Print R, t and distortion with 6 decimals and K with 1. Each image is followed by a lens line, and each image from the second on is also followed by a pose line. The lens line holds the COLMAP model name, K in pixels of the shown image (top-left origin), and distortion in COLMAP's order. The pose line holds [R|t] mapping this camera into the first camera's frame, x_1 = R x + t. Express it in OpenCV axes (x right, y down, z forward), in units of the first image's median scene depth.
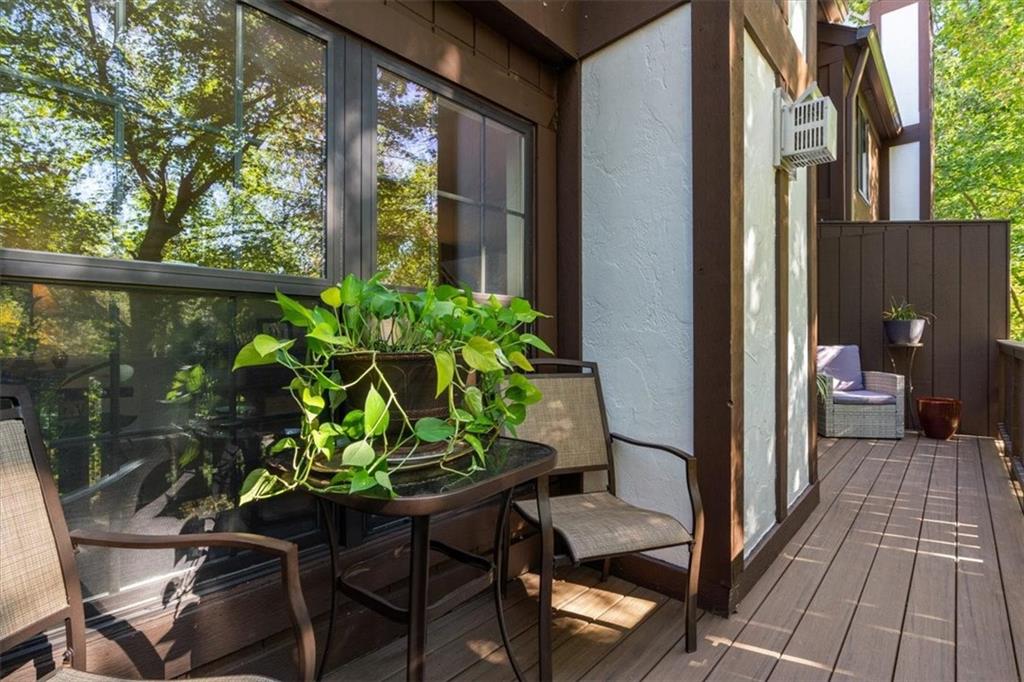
lens RADIAL K [[496.2, 0, 512.0], [0, 496.2, 341.0], [0, 0, 1]] dist [0.000021, 0.000037]
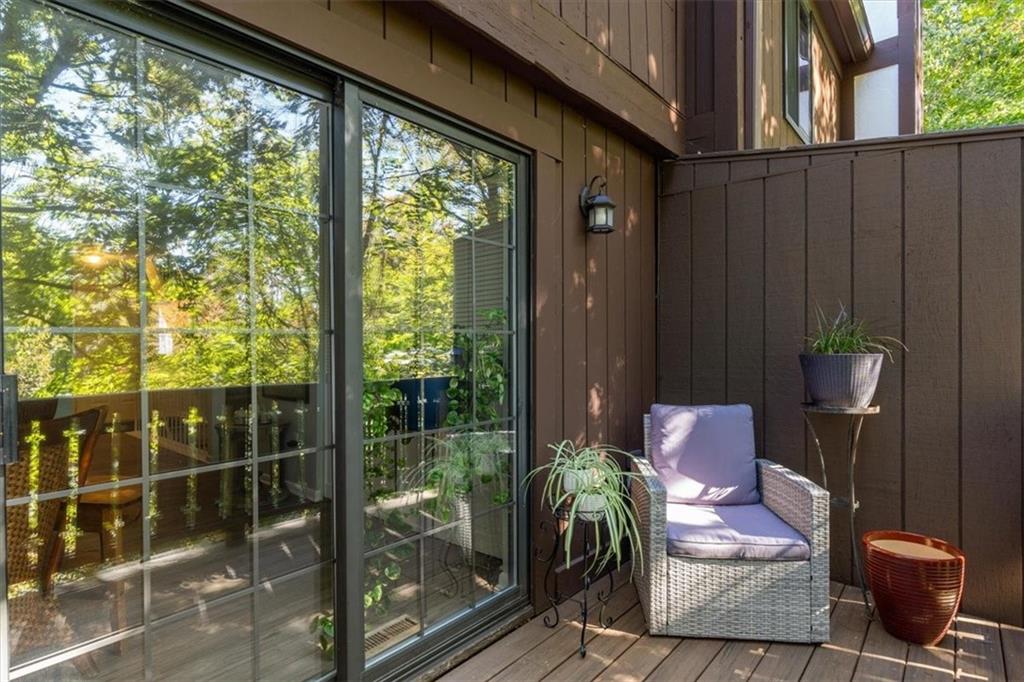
lens RADIAL K [[524.4, 0, 507.8], [0, 524.4, 344.6], [0, 0, 1]] dist [-0.003264, 0.001414]
pose [[0.999746, -0.000693, 0.022523, 0.467905], [0.000725, 0.999999, -0.001430, -0.049377], [-0.022522, 0.001446, 0.999745, 0.518016]]
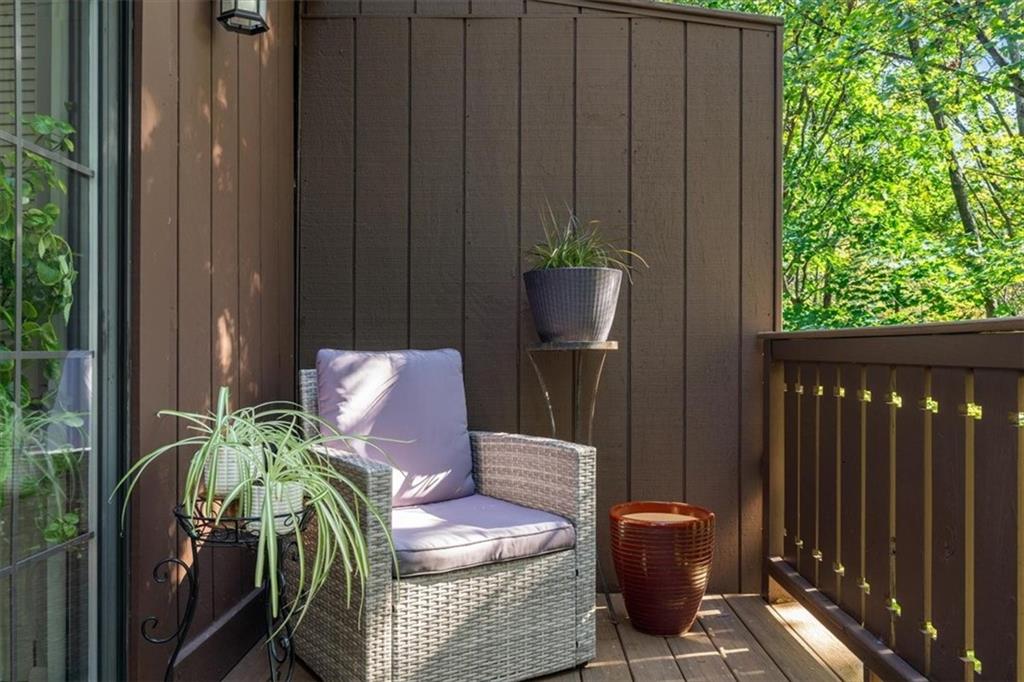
lens RADIAL K [[815.1, 0, 512.0], [0, 815.1, 341.0], [0, 0, 1]] dist [-0.009021, -0.001322]
pose [[0.758543, 0.006339, 0.651592, 0.399289], [-0.003673, 0.999978, -0.005453, 0.007484], [-0.651612, 0.001743, 0.758550, 0.606106]]
